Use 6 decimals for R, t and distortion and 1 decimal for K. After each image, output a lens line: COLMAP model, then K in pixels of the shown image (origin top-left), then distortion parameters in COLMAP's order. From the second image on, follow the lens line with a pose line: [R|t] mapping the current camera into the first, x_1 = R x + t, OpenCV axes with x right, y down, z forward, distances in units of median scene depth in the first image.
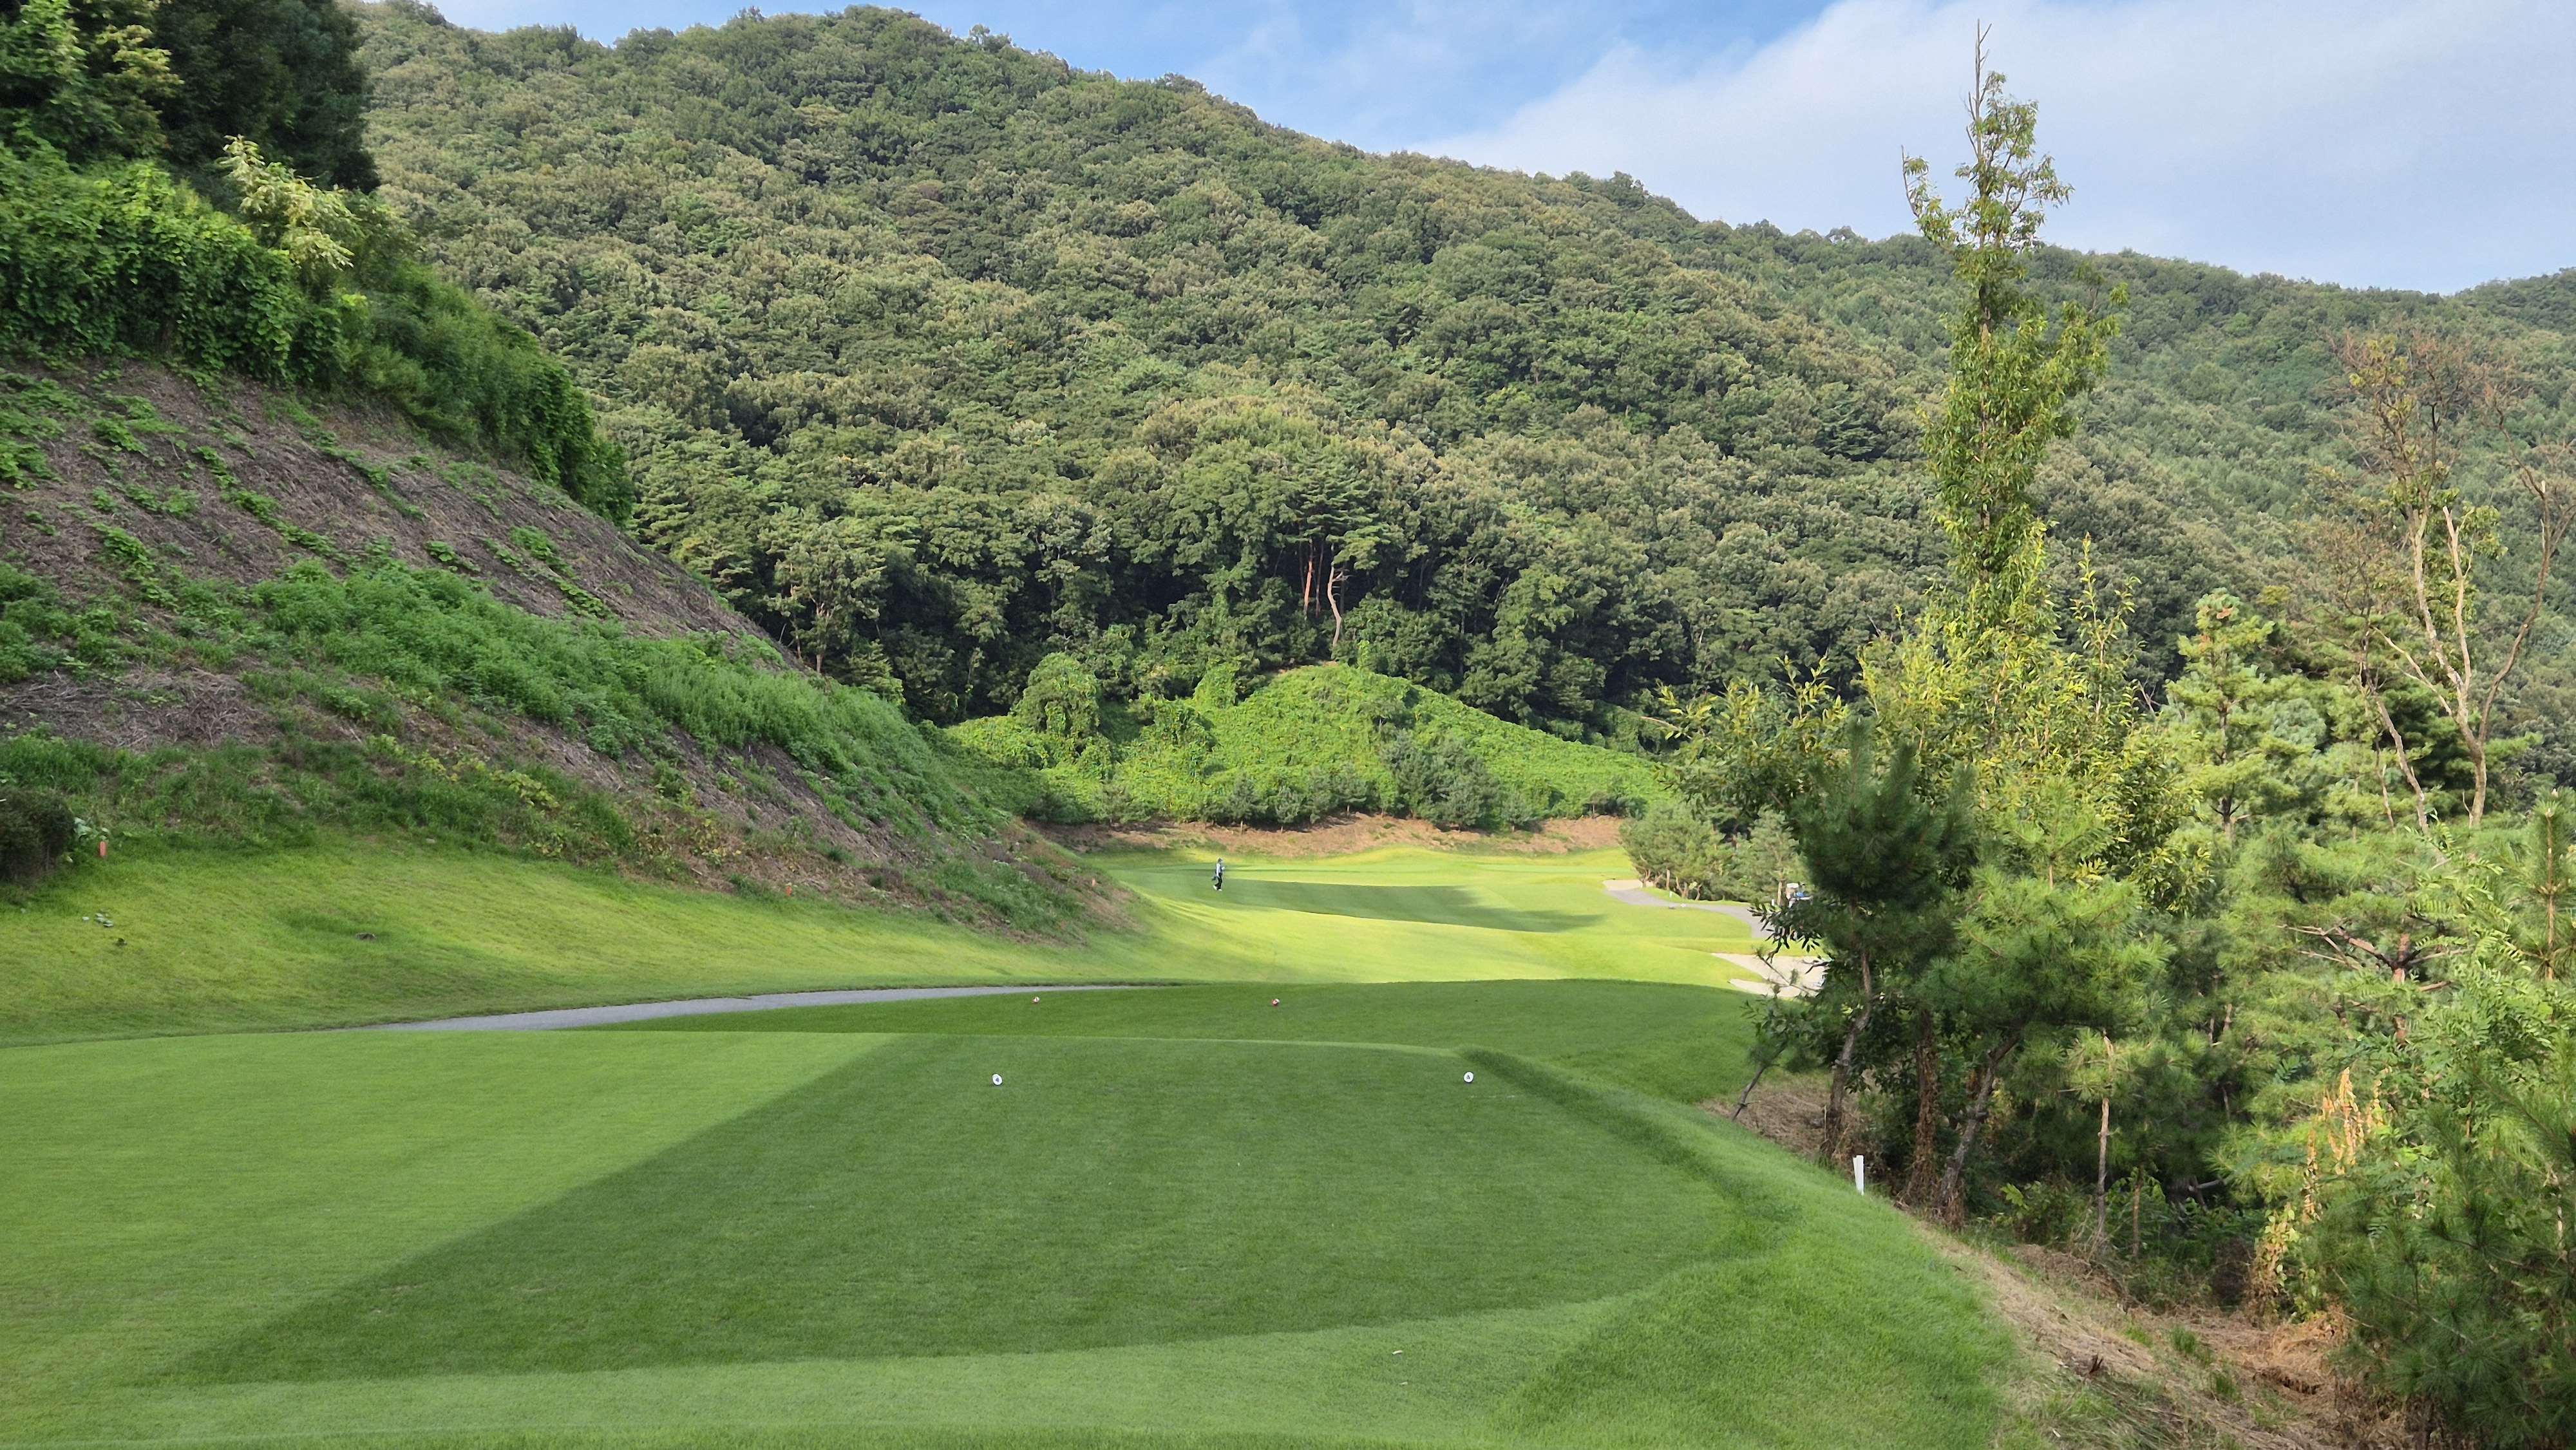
lens RADIAL K [[2181.0, 0, 1288.0], [0, 2181.0, 725.0], [0, 0, 1]] dist [0.075260, -0.020839]
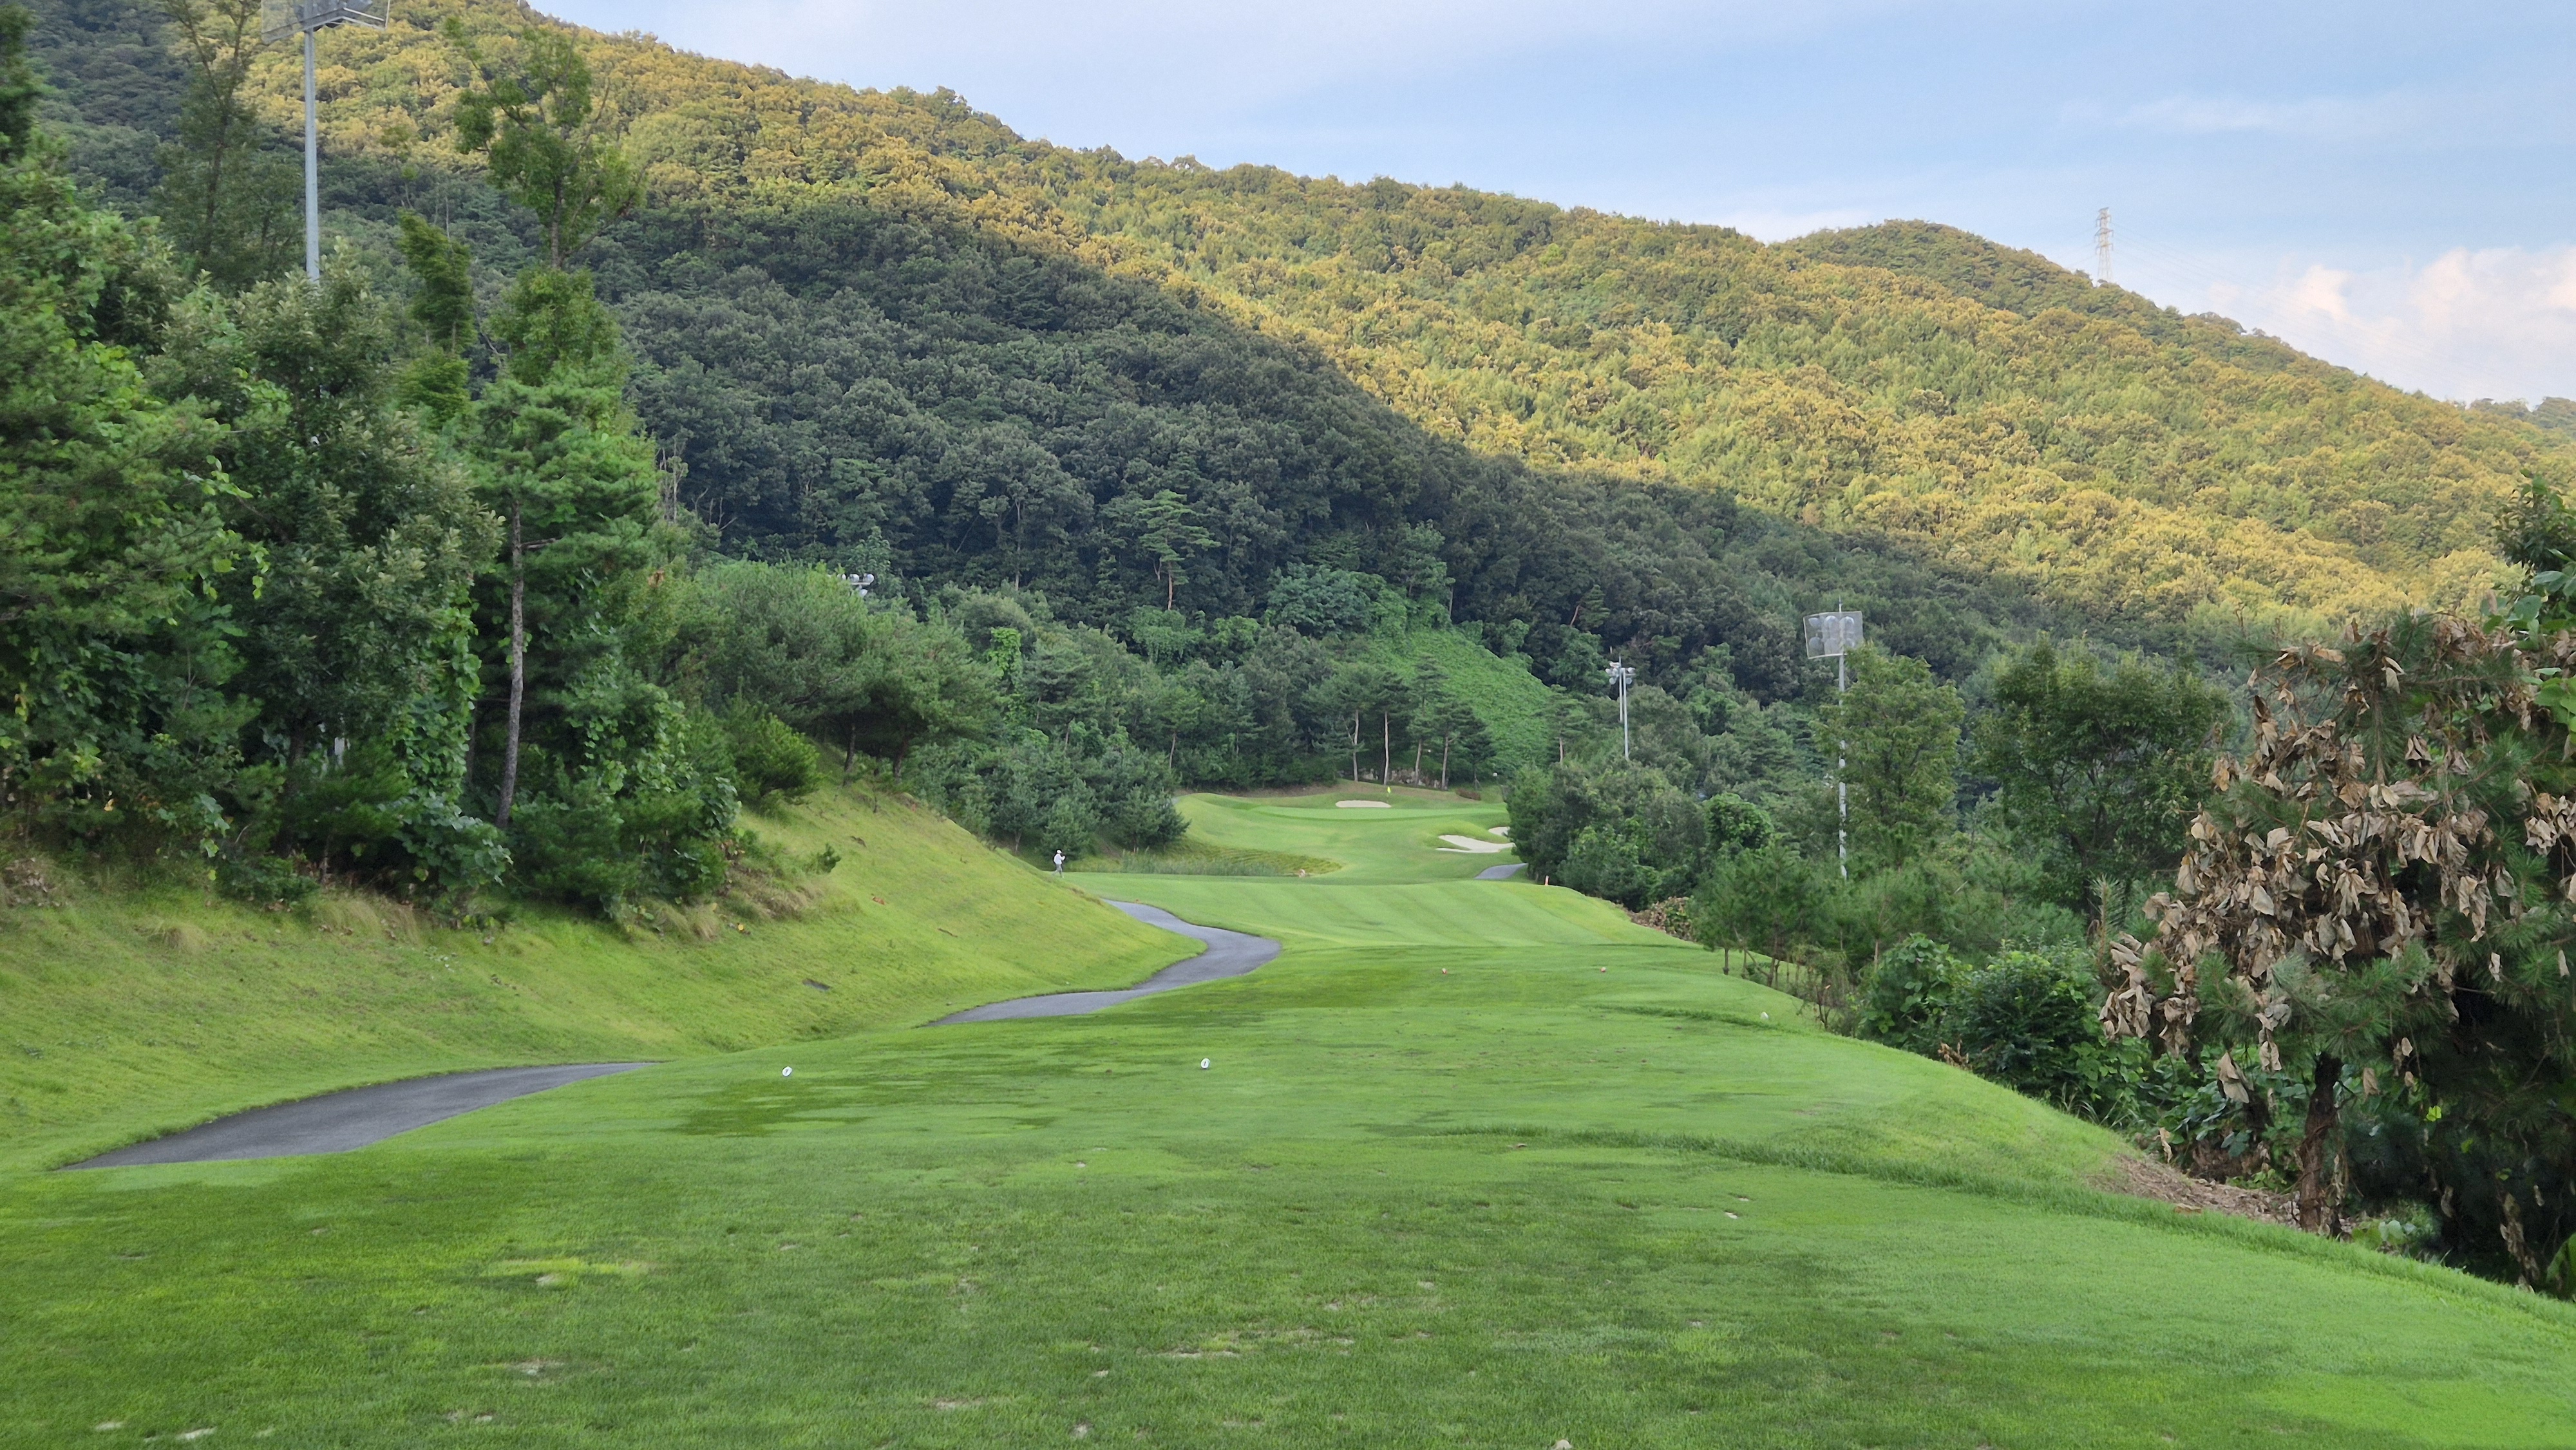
lens RADIAL K [[2181.0, 0, 1288.0], [0, 2181.0, 725.0], [0, 0, 1]] dist [0.075260, -0.020839]
pose [[0.997552, 0.000456, 0.069930, 0.302025], [0.002020, 0.999374, -0.035326, 0.092443], [-0.069902, 0.035381, 0.996926, 0.006333]]
